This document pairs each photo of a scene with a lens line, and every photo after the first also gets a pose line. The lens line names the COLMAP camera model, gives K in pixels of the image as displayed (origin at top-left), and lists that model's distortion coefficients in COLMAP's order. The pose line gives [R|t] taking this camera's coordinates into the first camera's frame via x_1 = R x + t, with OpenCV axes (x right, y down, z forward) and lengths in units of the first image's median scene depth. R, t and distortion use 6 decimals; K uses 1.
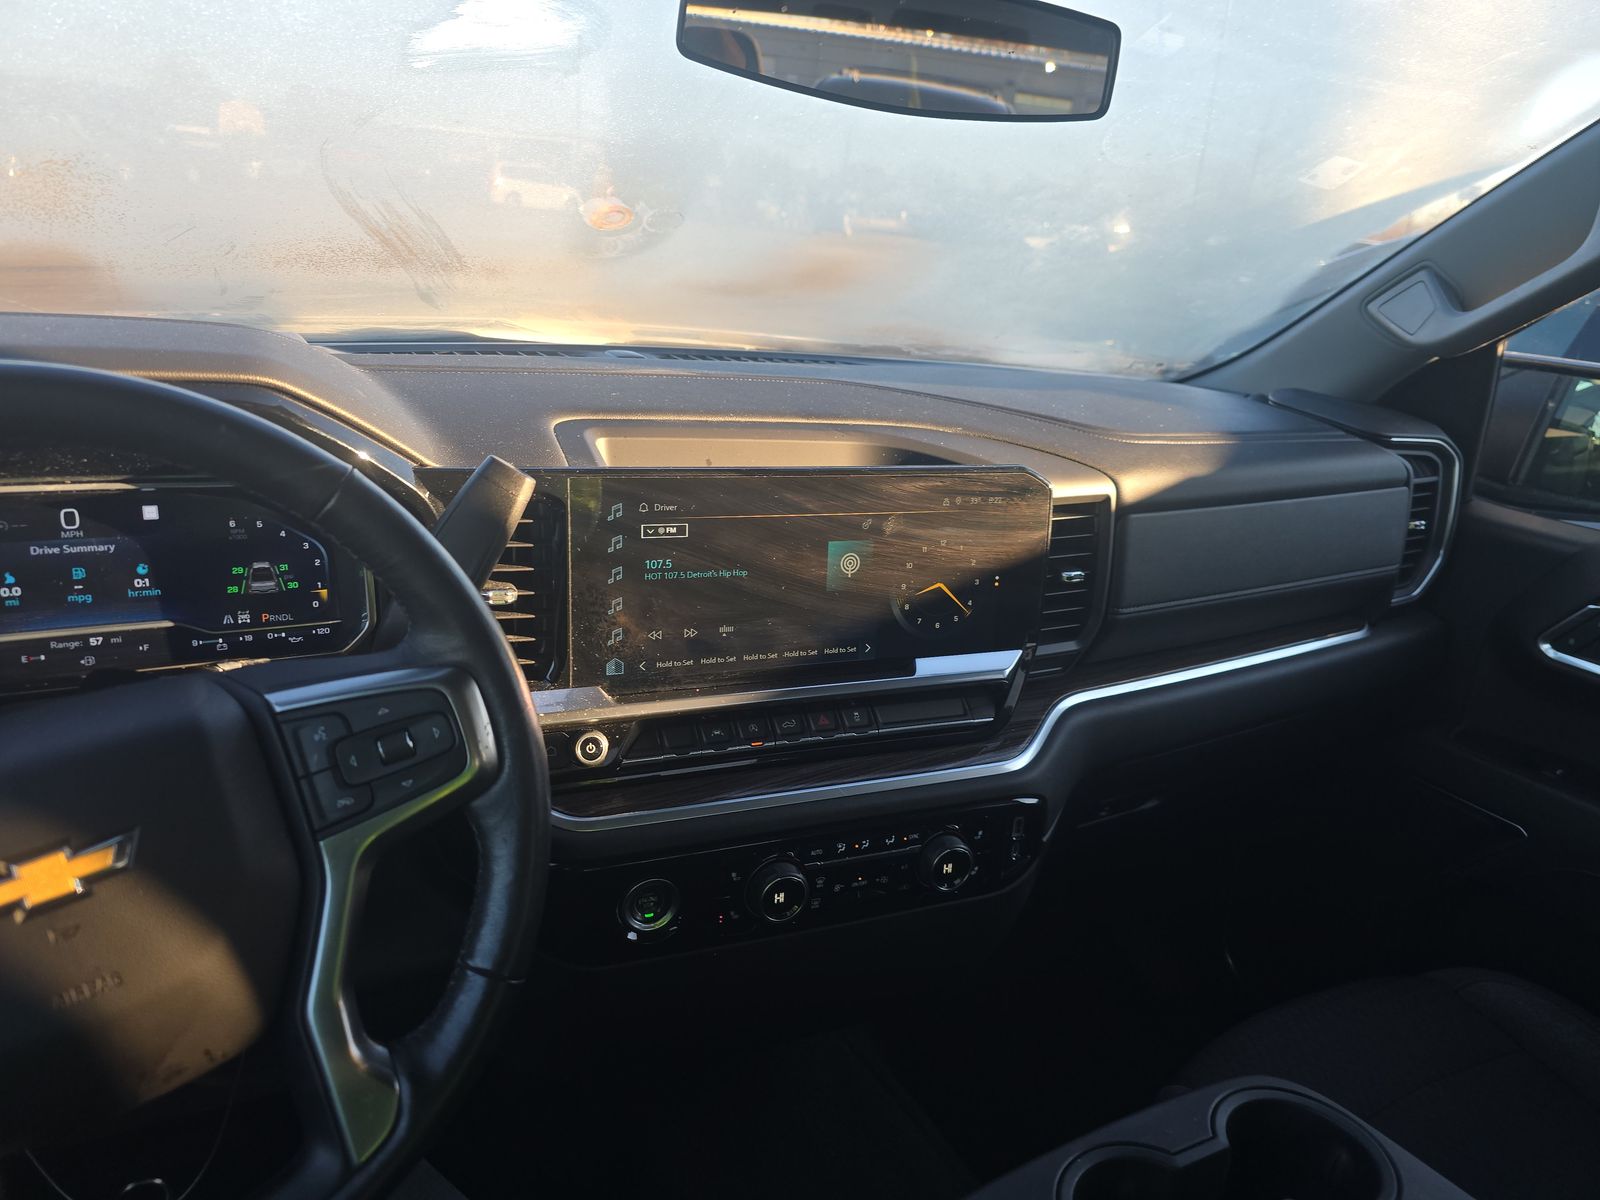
lens RADIAL K [[1090.0, 0, 797.3], [0, 1090.0, 607.8], [0, 0, 1]] dist [0.063513, -0.044500]
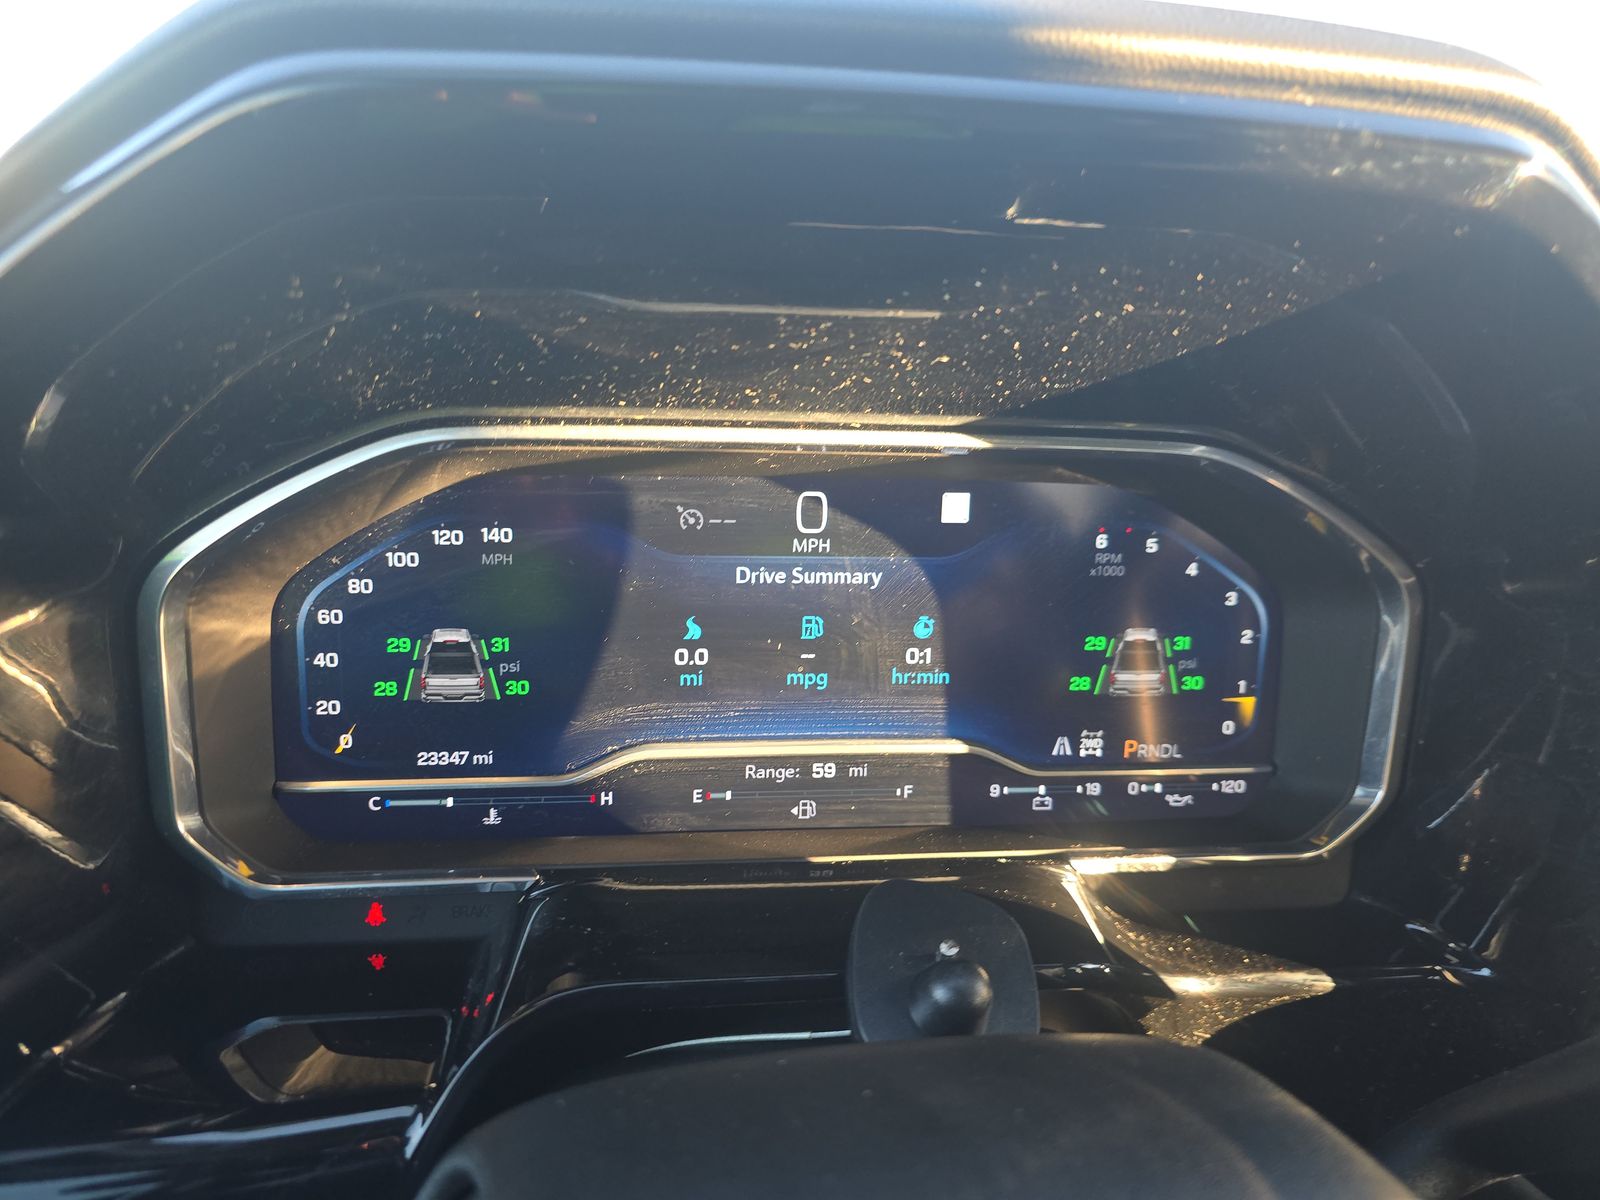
lens RADIAL K [[1090.6, 0, 790.9], [0, 1090.6, 615.2], [0, 0, 1]] dist [0.036861, -0.042436]
pose [[0.928078, 0.087212, -0.362031, -0.479306], [-0.093773, 0.995593, -0.000554, -0.034685], [0.360387, 0.034463, 0.932166, 0.553443]]
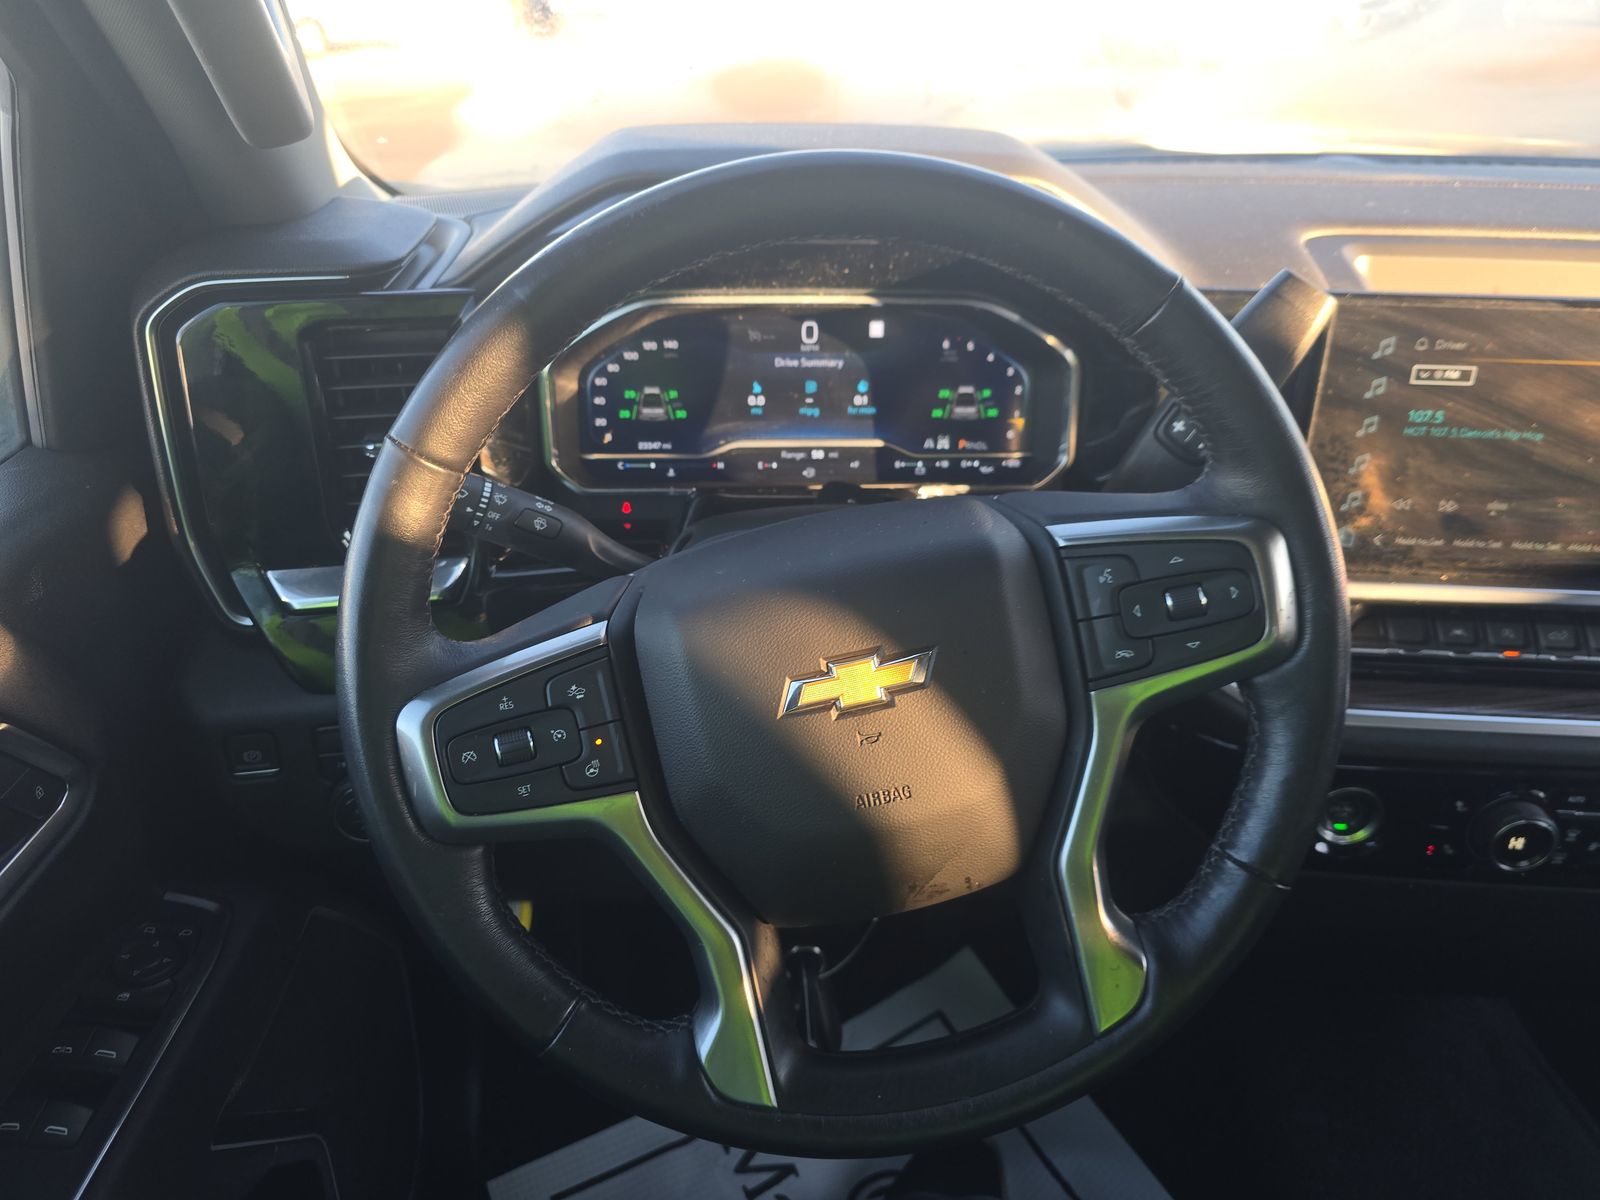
lens RADIAL K [[1090.6, 0, 790.9], [0, 1090.6, 615.2], [0, 0, 1]] dist [0.036861, -0.042436]
pose [[0.893191, 0.148558, -0.424430, -0.195070], [-0.088561, 0.983482, 0.157863, 0.019186], [0.440871, -0.103414, 0.891593, 0.057311]]
